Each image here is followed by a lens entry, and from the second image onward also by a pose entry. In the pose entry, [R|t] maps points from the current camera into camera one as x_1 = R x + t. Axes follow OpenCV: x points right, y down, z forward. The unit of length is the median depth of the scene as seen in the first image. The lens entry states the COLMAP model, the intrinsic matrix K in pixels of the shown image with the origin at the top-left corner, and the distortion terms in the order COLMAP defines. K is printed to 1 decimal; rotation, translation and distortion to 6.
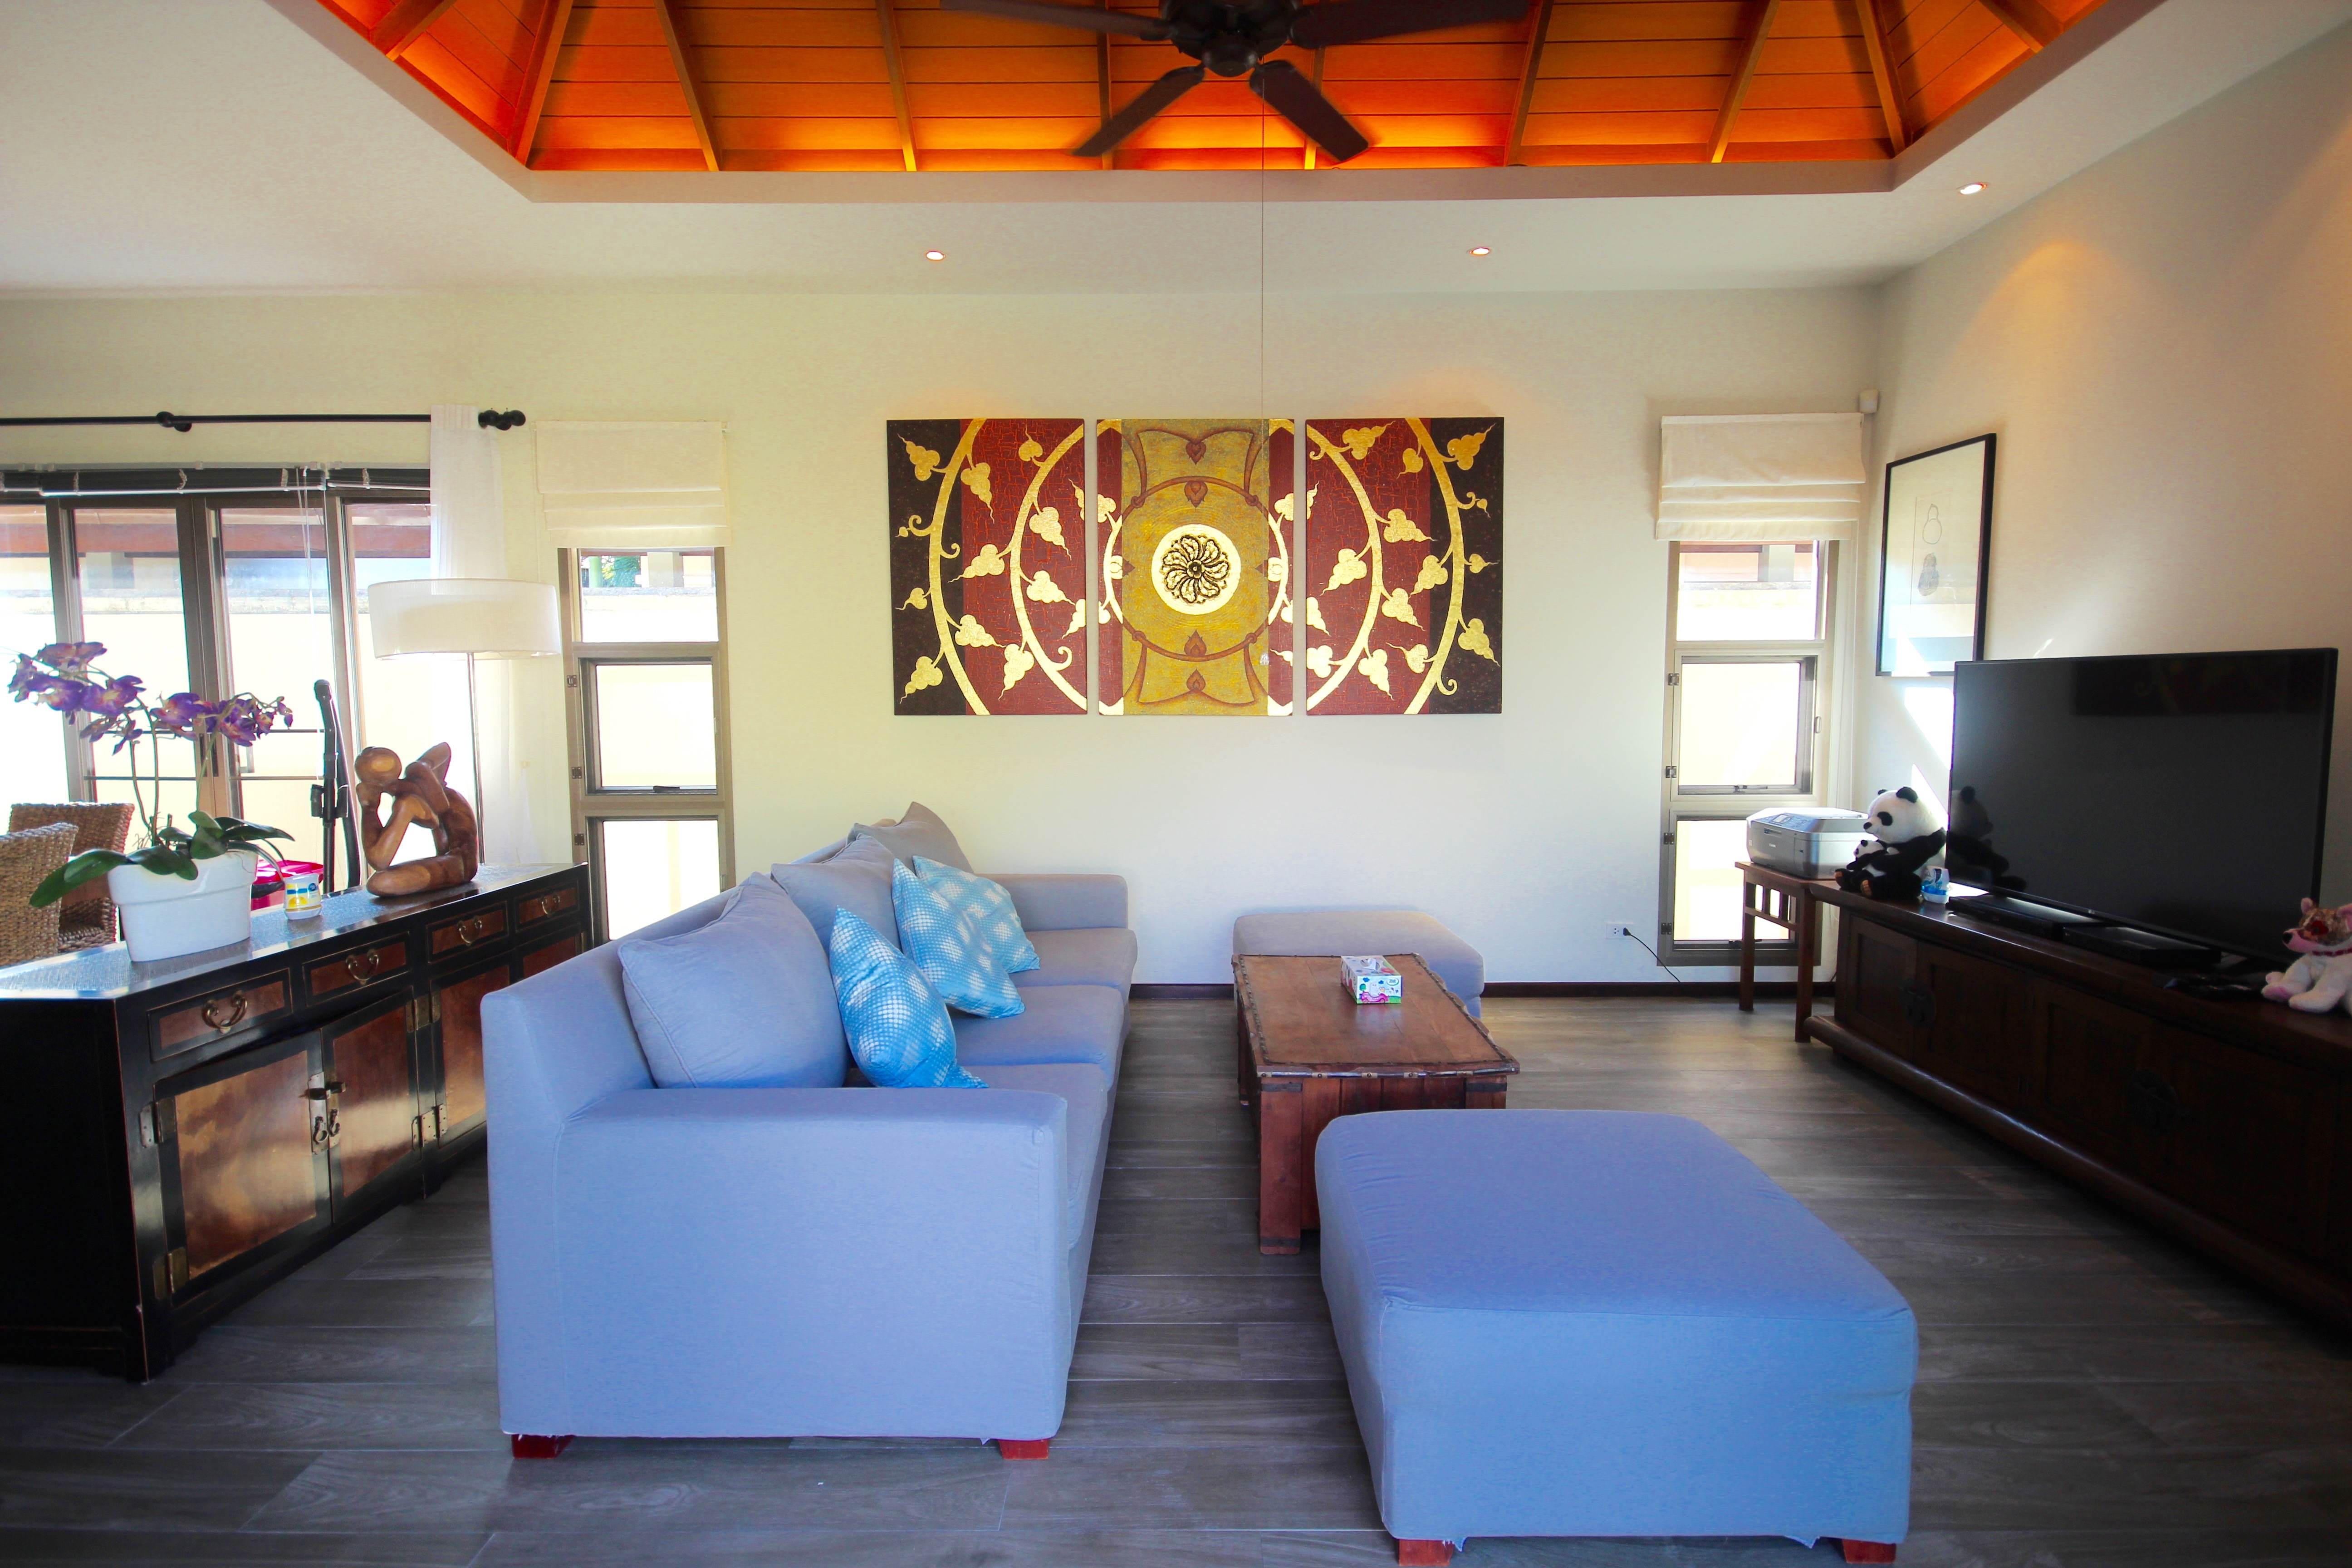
lens RADIAL K [[1156.8, 0, 1175.4], [0, 1156.8, 786.9], [0, 0, 1]] dist [-0.000626, 0.000546]
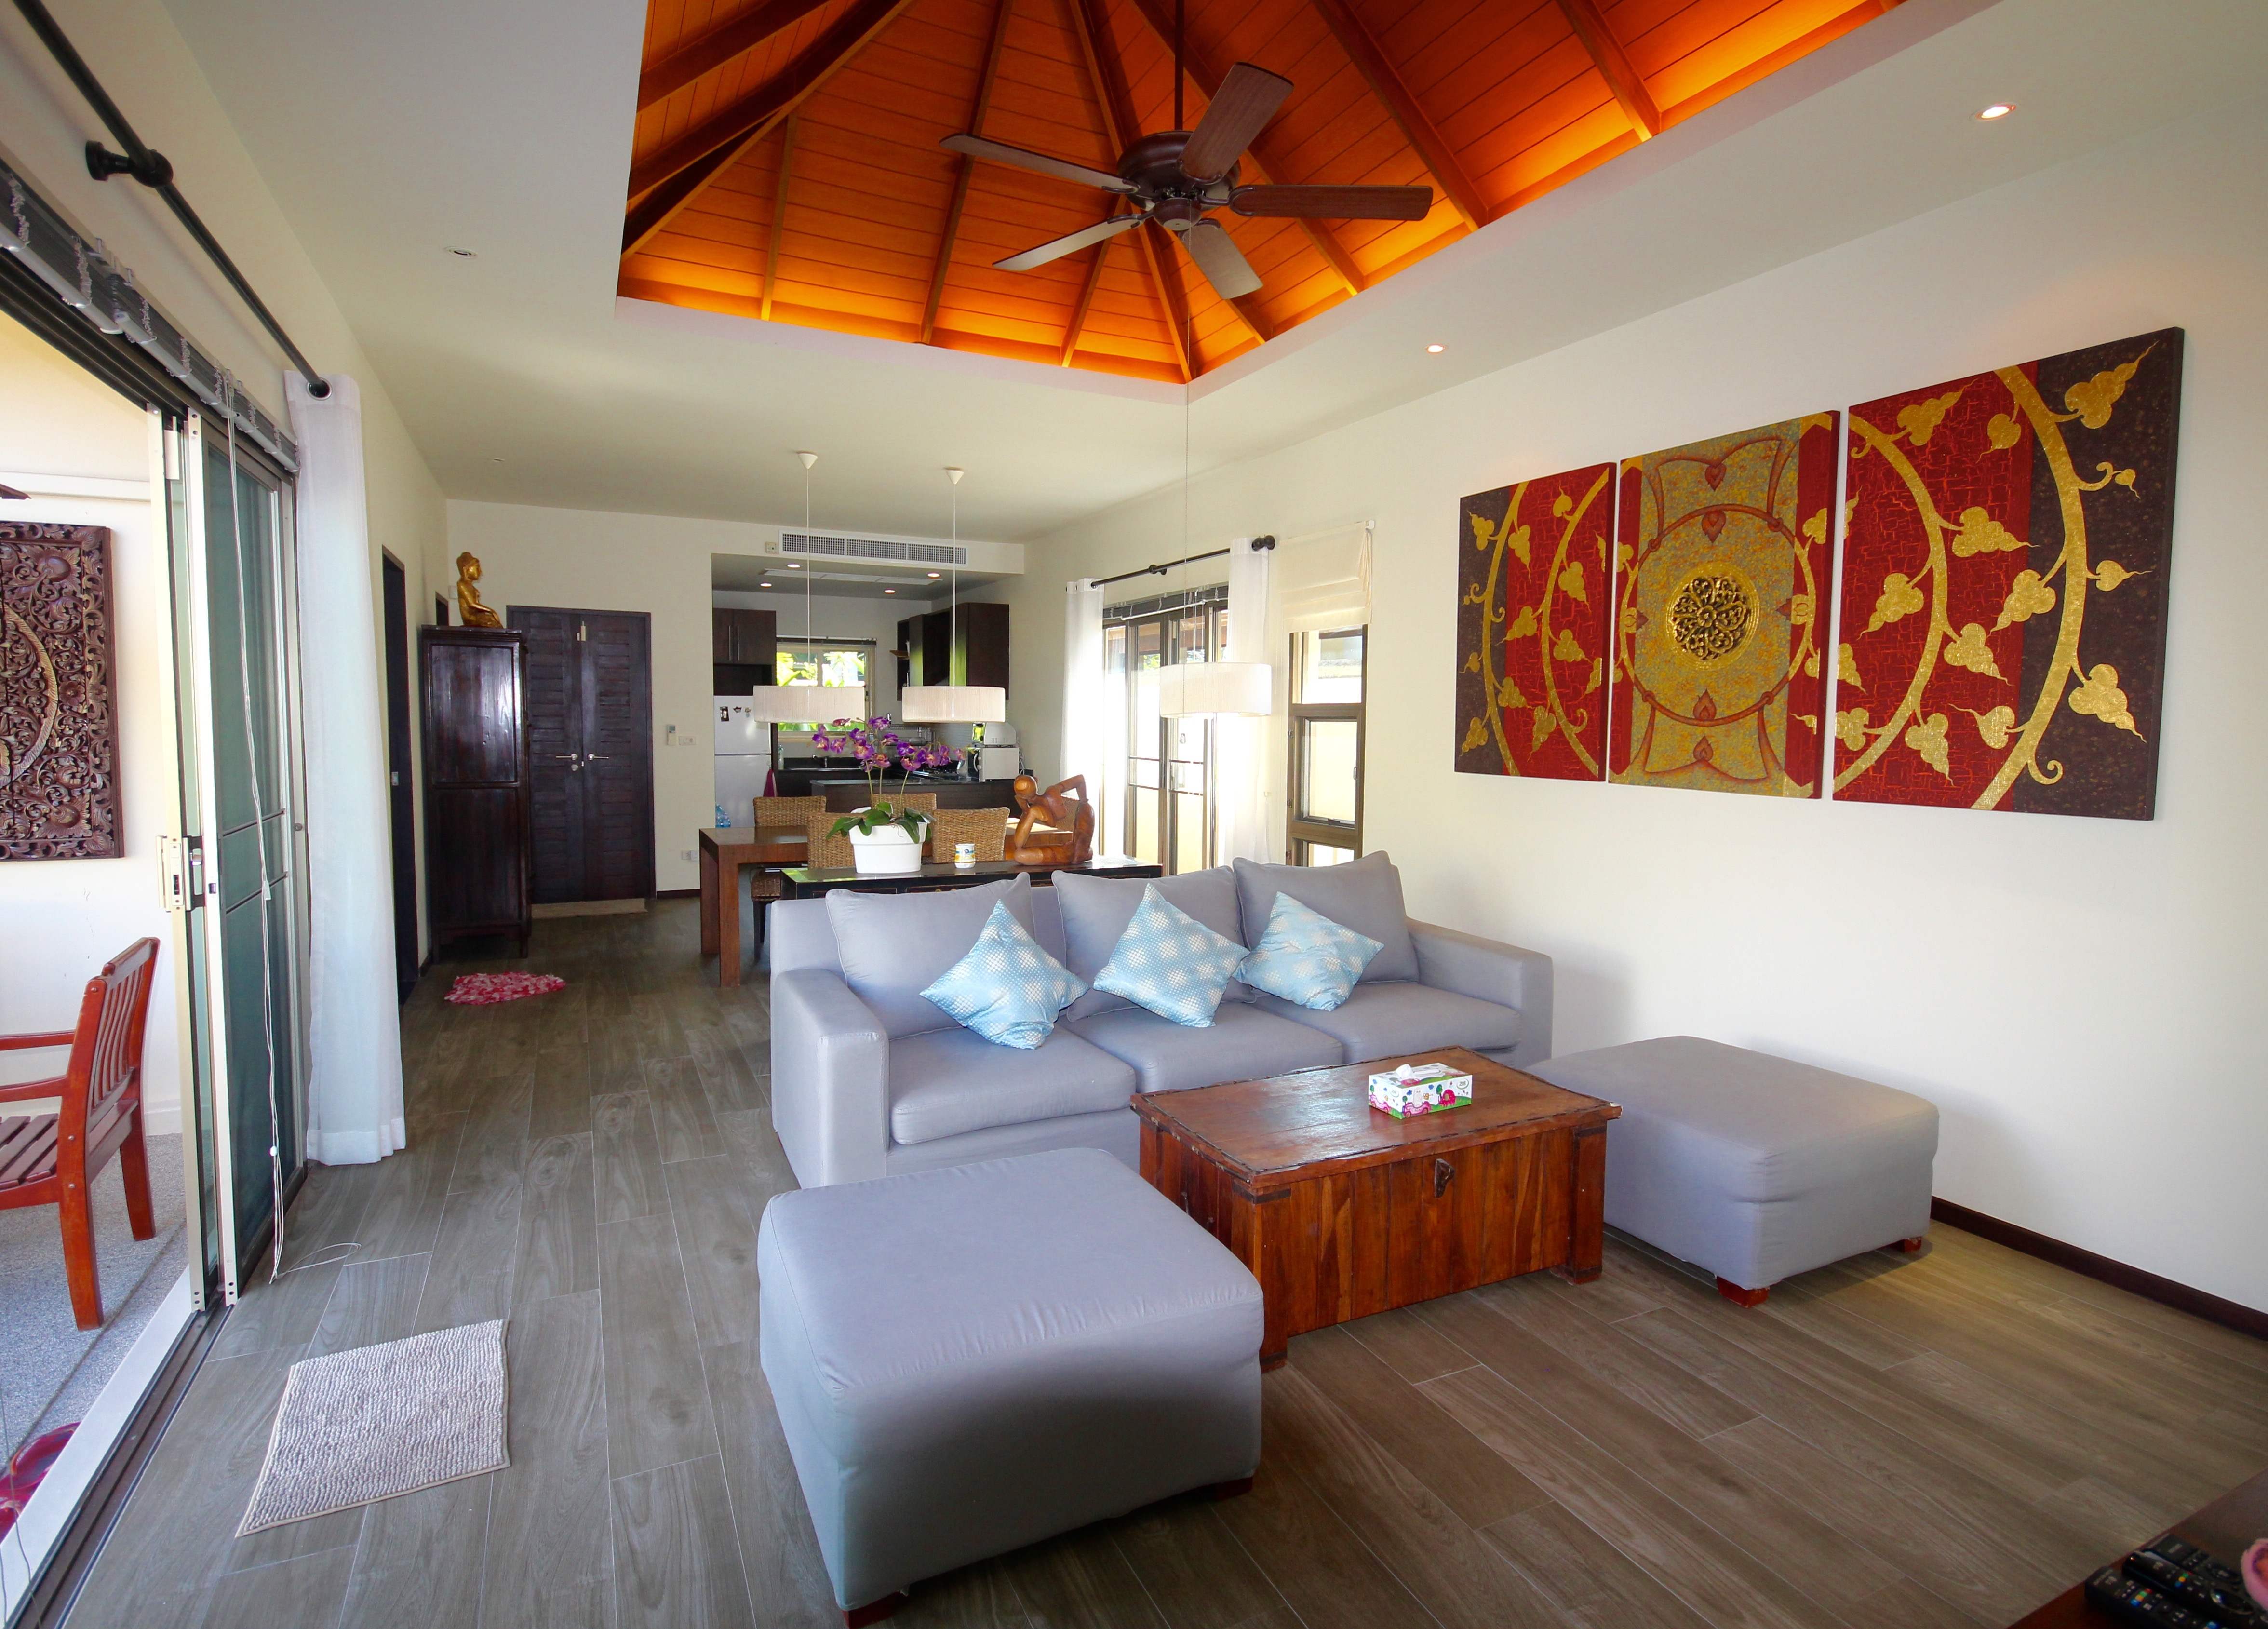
lens RADIAL K [[1157.0, 0, 1129.3], [0, 1157.0, 802.1], [0, 0, 1]] dist [-0.003356, 0.000120]
pose [[0.432977, 0.074655, -0.898308, 0.596946], [-0.086564, 0.995402, 0.041001, -0.052439], [0.897239, 0.060009, 0.437449, 0.267231]]
